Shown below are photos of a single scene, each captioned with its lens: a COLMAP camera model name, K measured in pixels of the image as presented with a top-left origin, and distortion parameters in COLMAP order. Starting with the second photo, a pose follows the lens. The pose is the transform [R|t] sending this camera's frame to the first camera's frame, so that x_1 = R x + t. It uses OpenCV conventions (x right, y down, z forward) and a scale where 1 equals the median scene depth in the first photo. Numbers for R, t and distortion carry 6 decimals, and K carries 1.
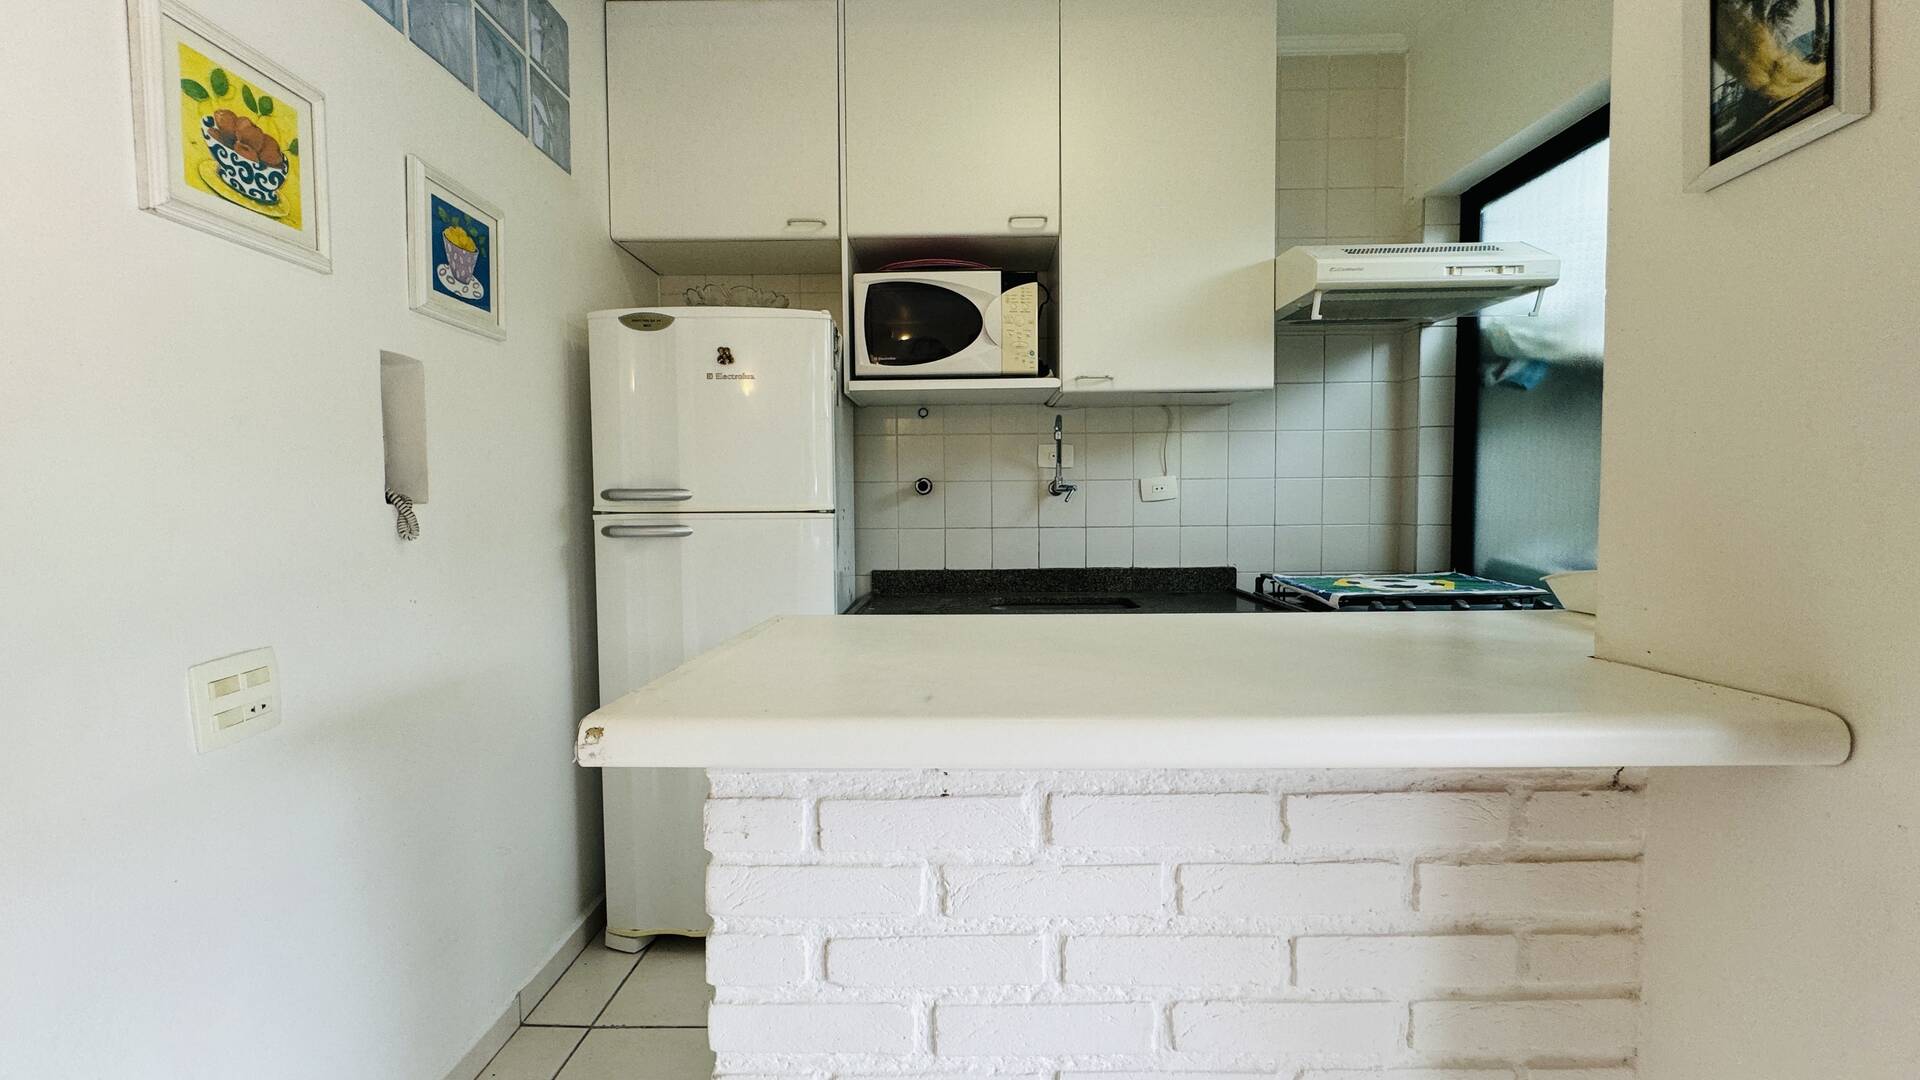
lens RADIAL K [[768.0, 0, 959.4], [0, 768.0, 540.9], [0, 0, 1]] dist [-0.001402, 0.000565]
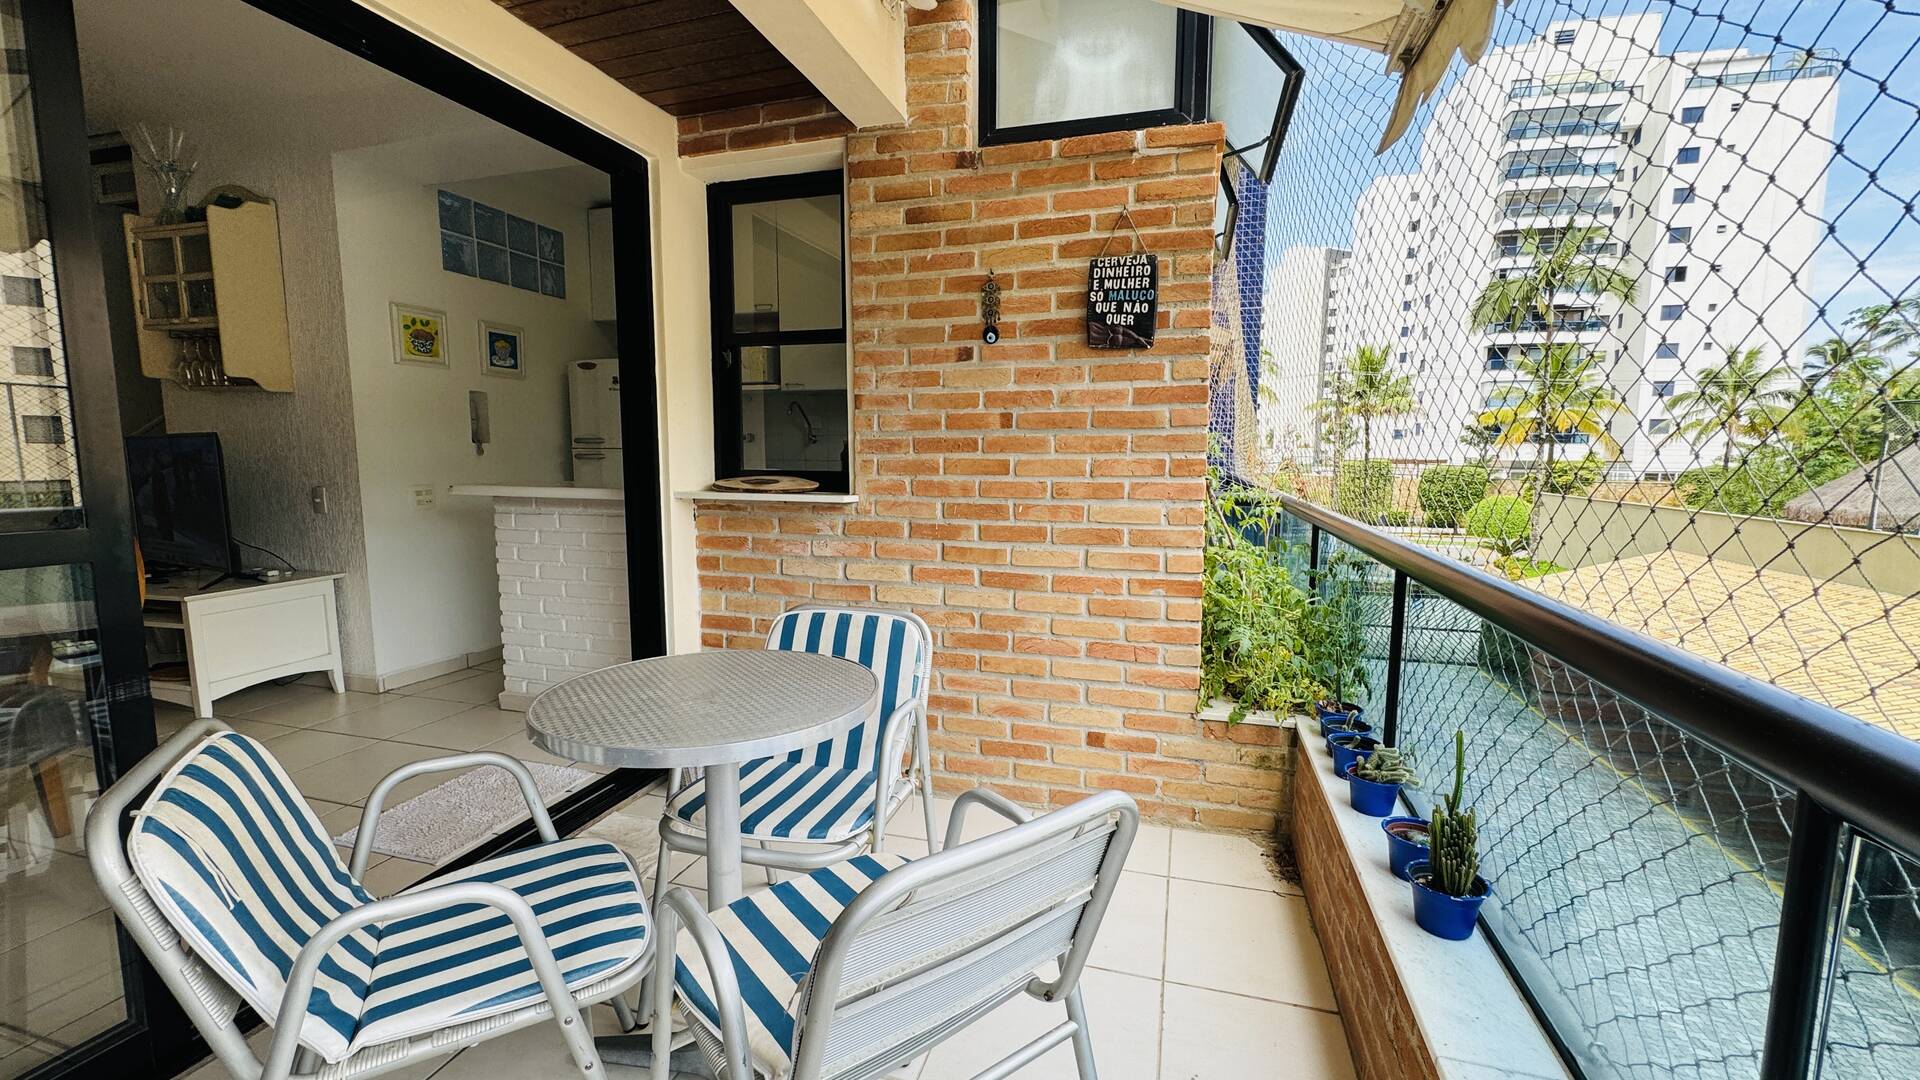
lens RADIAL K [[768.0, 0, 961.1], [0, 768.0, 541.6], [0, 0, 1]] dist [-0.001402, 0.000565]
pose [[0.962172, 0.044665, -0.268756, 1.275911], [-0.026562, 0.997149, 0.070622, 0.049305], [0.271144, -0.060812, 0.960616, -0.920939]]
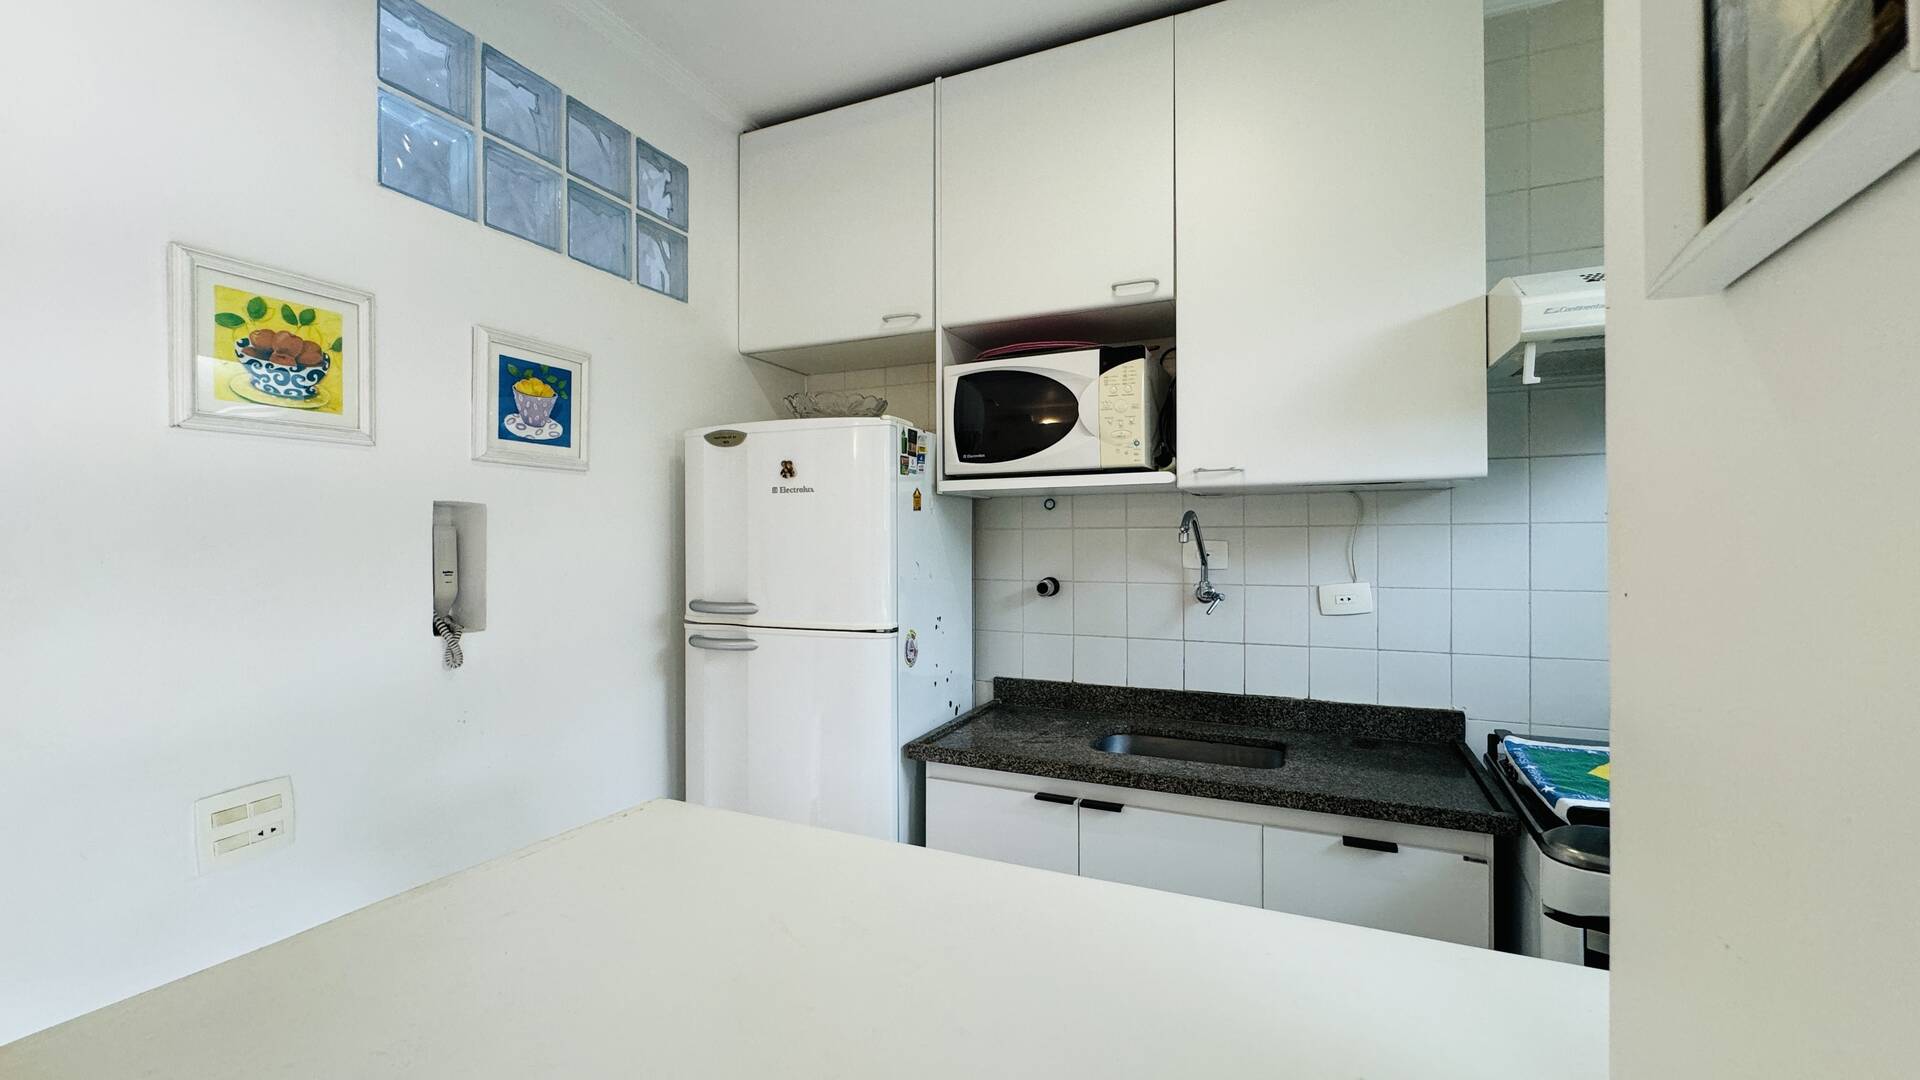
lens RADIAL K [[768.0, 0, 960.5], [0, 768.0, 541.0], [0, 0, 1]] dist [-0.001402, 0.000565]
pose [[0.915418, 0.006728, -0.402447, 0.279687], [-0.025404, 0.998833, -0.041088, -0.109794], [0.401701, 0.047836, 0.914521, 0.186868]]
